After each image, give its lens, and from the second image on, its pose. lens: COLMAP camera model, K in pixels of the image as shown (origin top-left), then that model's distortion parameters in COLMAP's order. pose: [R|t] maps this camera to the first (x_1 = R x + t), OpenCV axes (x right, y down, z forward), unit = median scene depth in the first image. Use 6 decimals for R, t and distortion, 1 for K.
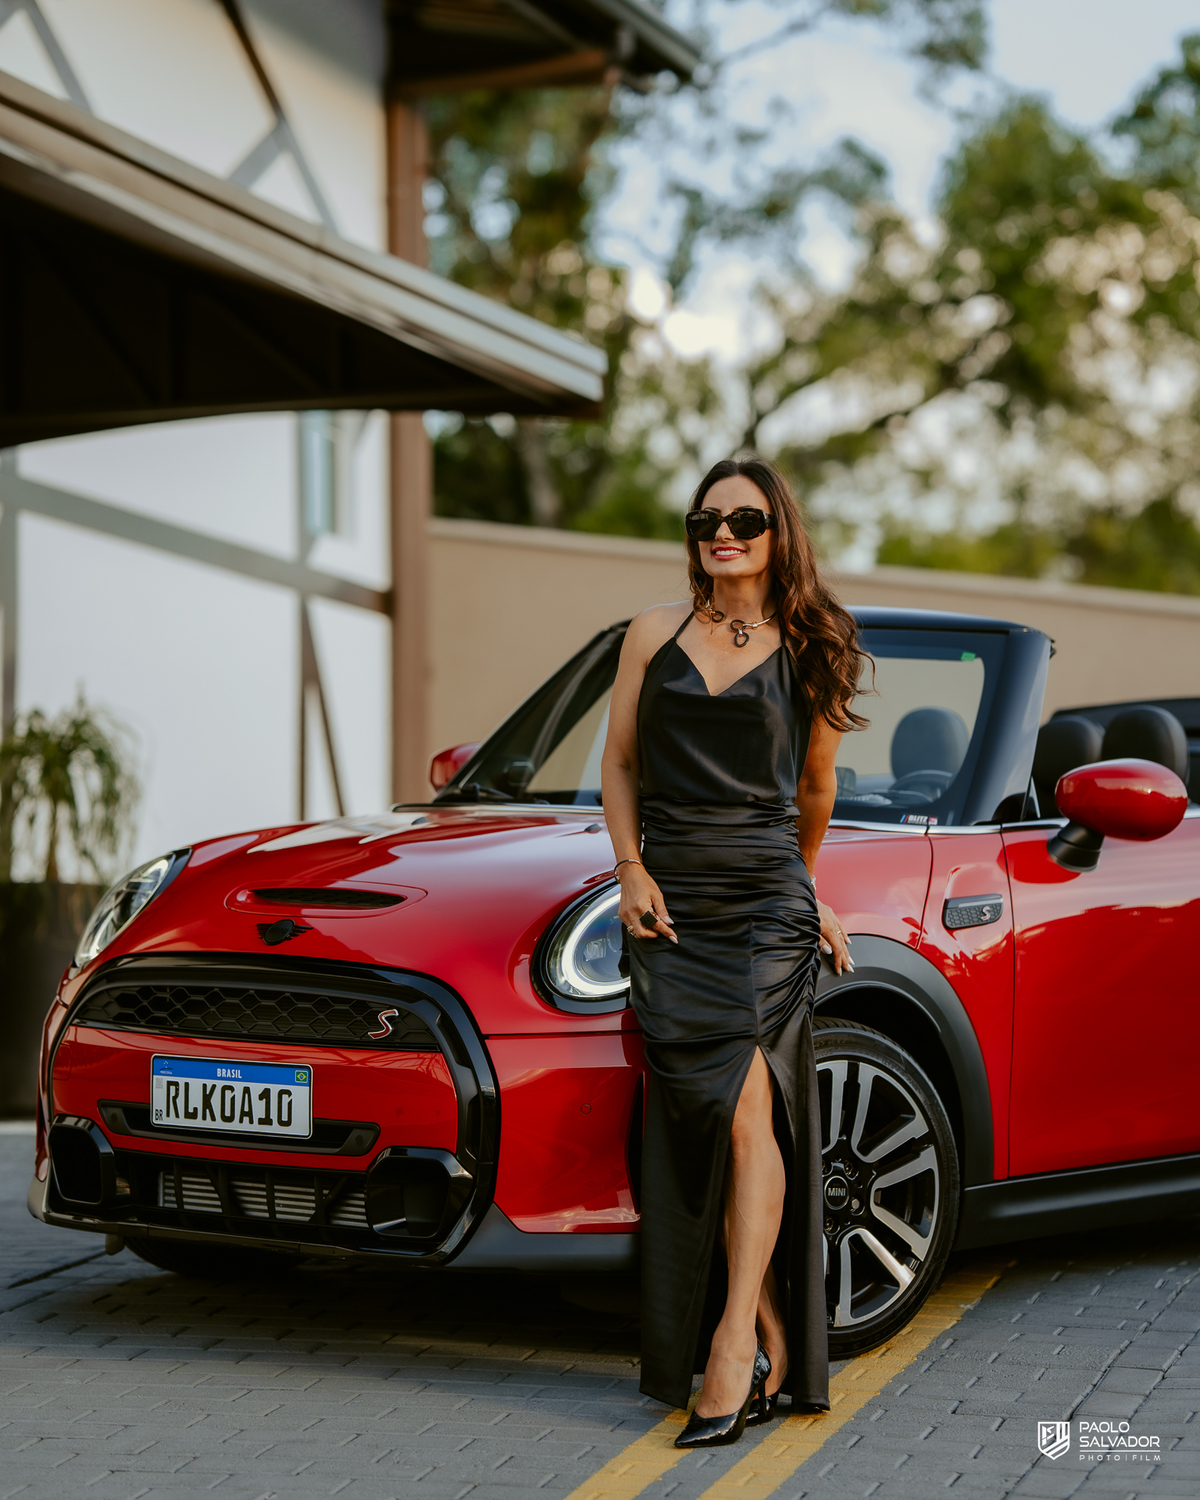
lens RADIAL K [[4472.5, 0, 602.9], [0, 4472.5, 667.3], [0, 0, 1]] dist [0.763035, 0.638422]
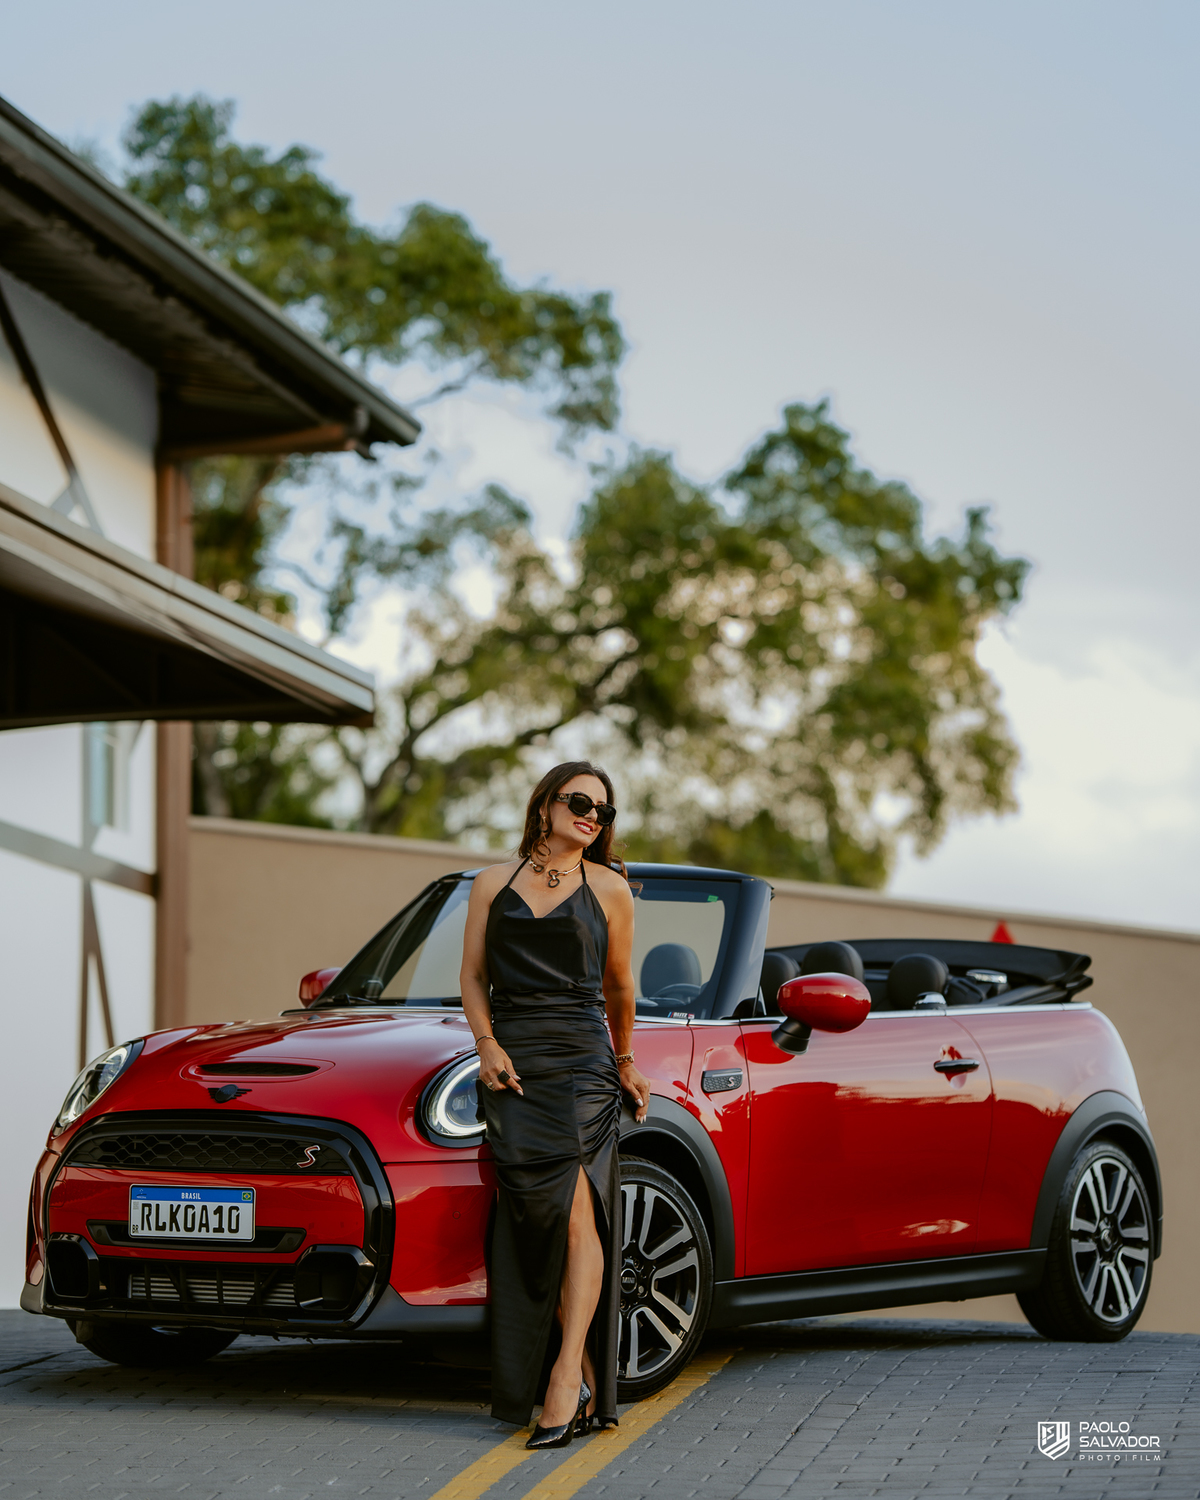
lens RADIAL K [[4338.1, 0, 600.0], [0, 4338.1, 750.0], [0, 0, 1]] dist [0.801343, 0.997092]
pose [[0.996073, 0.006073, 0.088322, -0.071820], [-0.001418, 0.998611, -0.052662, 0.022775], [-0.088519, 0.052330, 0.994699, -0.323606]]
